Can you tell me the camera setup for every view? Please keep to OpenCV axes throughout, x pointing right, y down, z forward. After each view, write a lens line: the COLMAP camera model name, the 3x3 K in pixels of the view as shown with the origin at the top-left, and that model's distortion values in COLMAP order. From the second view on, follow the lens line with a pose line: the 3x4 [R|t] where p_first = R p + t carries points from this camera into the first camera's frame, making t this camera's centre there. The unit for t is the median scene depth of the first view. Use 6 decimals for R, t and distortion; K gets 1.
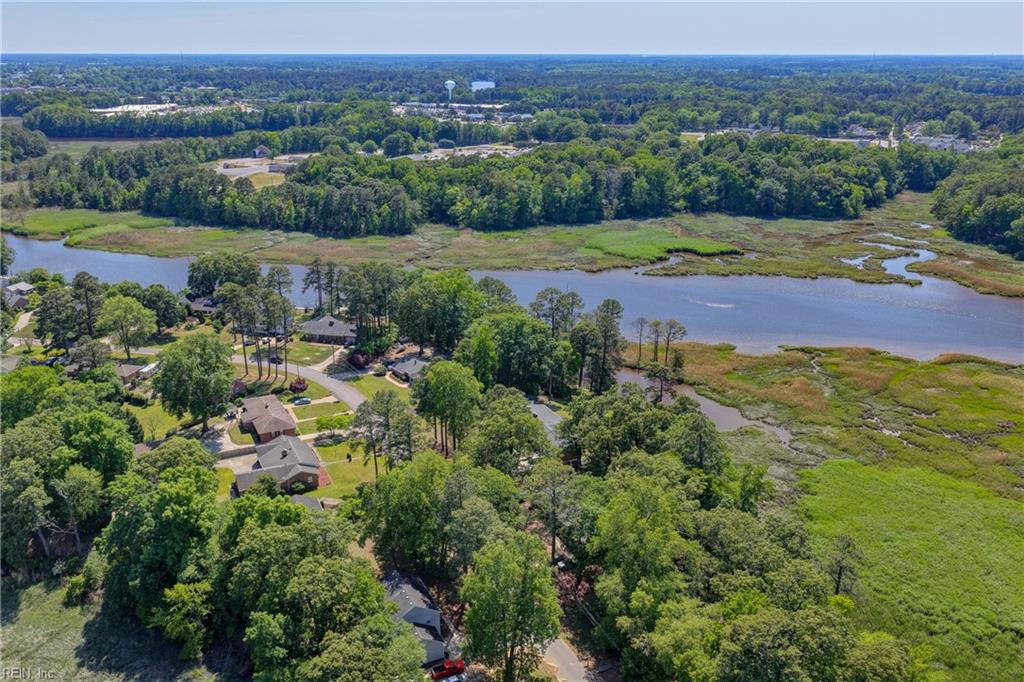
lens RADIAL K [[865.8, 0, 506.8], [0, 865.8, 338.8], [0, 0, 1]] dist [-0.012915, 0.046984]
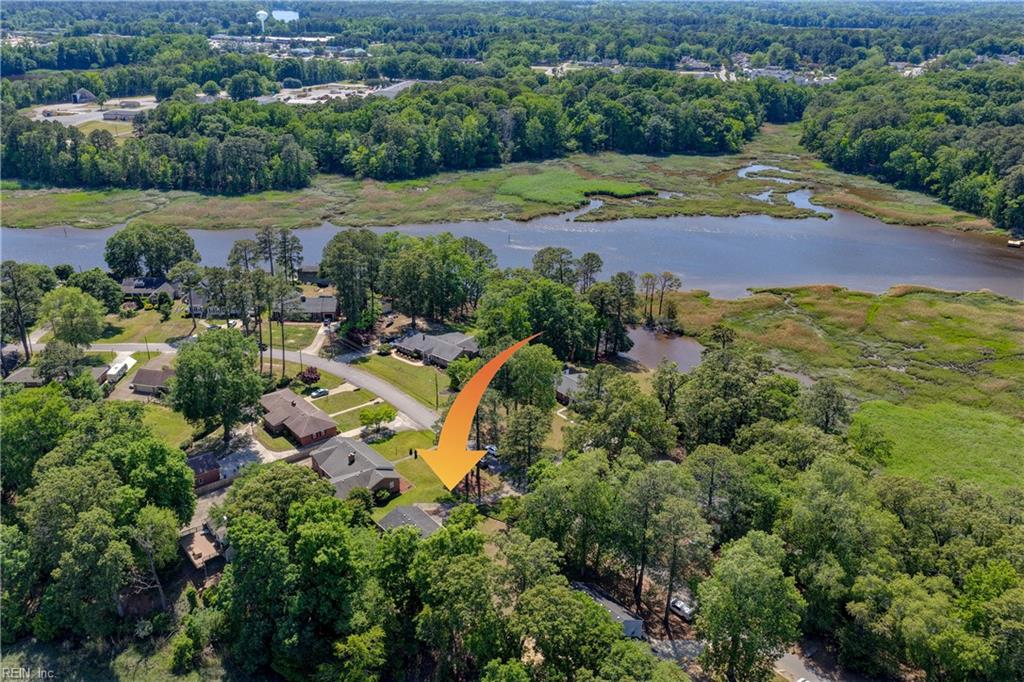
lens RADIAL K [[865.8, 0, 506.8], [0, 865.8, 338.8], [0, 0, 1]] dist [-0.012915, 0.046984]
pose [[0.972249, -0.081838, 0.219167, -0.117326], [0.065148, 0.994473, 0.082337, -0.021977], [-0.224694, -0.065774, 0.972207, 0.041804]]
